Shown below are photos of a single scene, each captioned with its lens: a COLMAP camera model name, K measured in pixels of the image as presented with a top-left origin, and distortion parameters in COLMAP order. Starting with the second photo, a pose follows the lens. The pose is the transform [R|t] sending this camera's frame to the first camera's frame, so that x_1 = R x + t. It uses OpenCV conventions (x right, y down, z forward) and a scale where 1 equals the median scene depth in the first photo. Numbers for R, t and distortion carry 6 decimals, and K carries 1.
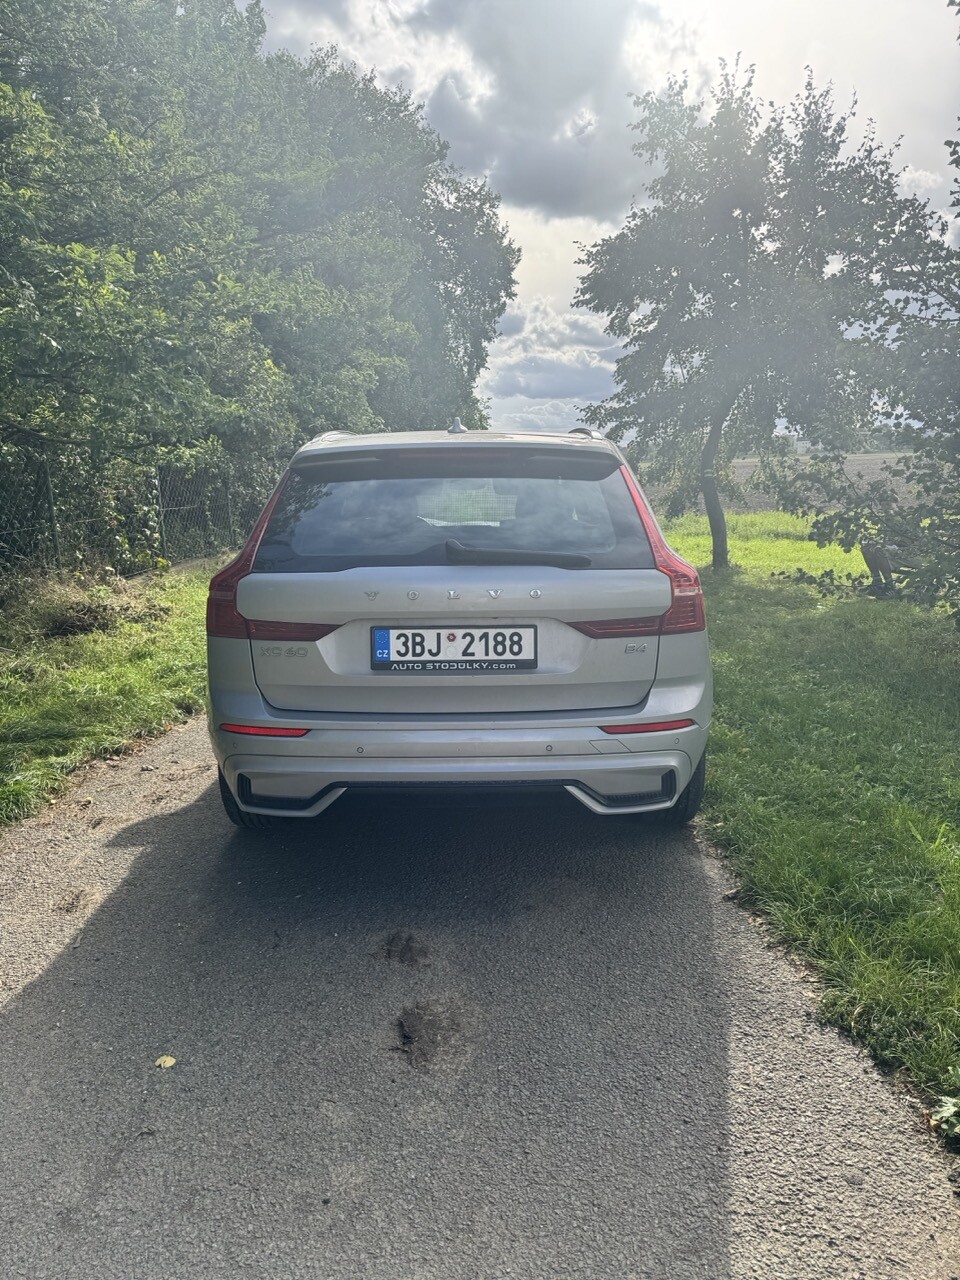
lens RADIAL K [[925.0, 0, 483.4], [0, 925.0, 626.8], [0, 0, 1]] dist [0.002339, -0.000013]
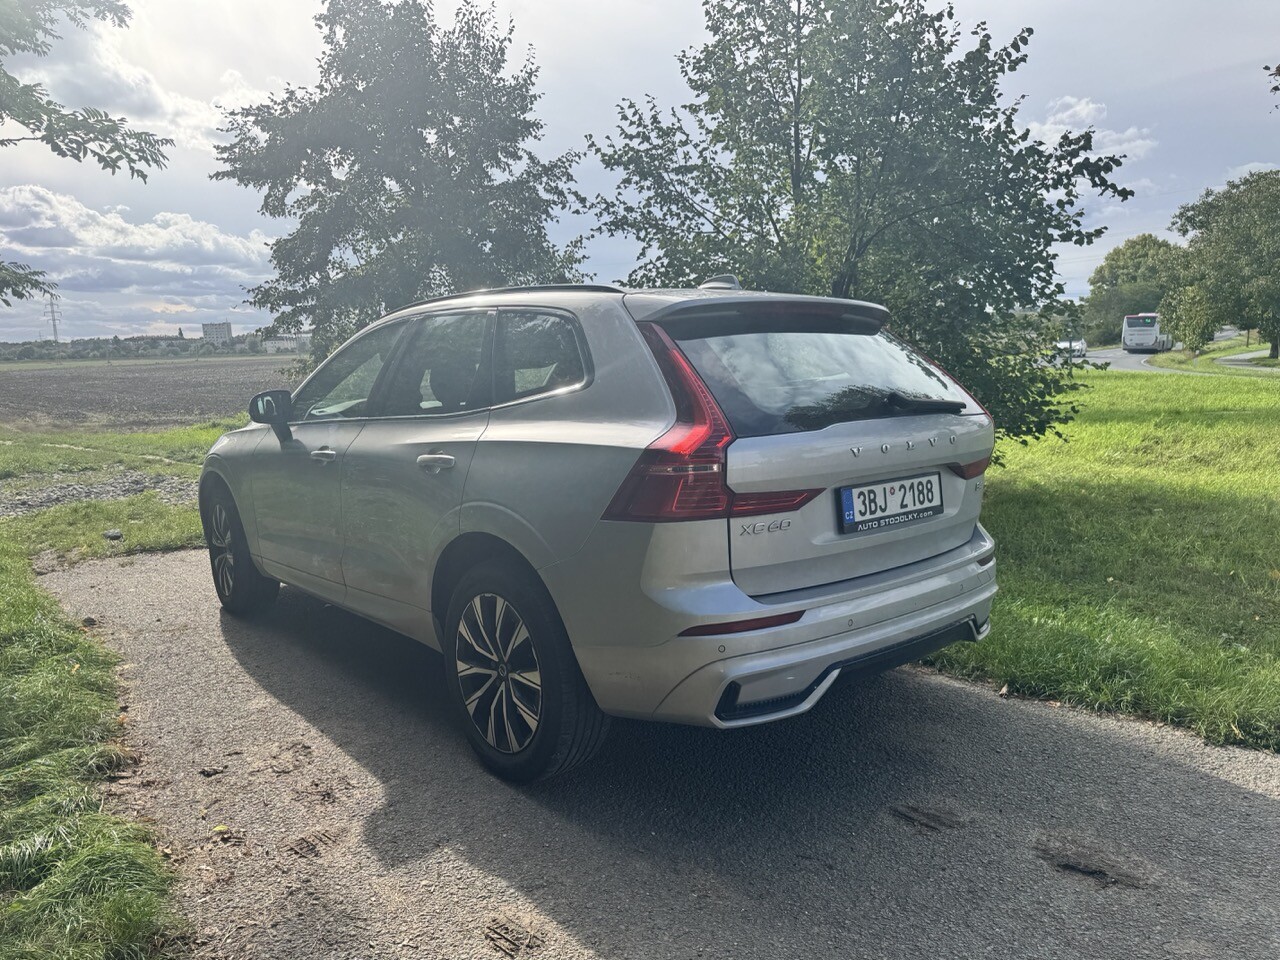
lens RADIAL K [[925.0, 0, 640.0], [0, 925.0, 480.0], [0, 0, 1]] dist [0.002339, -0.000013]
pose [[0.745836, -0.084618, 0.660734, -0.882724], [0.120168, 0.992717, -0.008511, -0.023956], [-0.655201, 0.085747, 0.750572, 0.435888]]
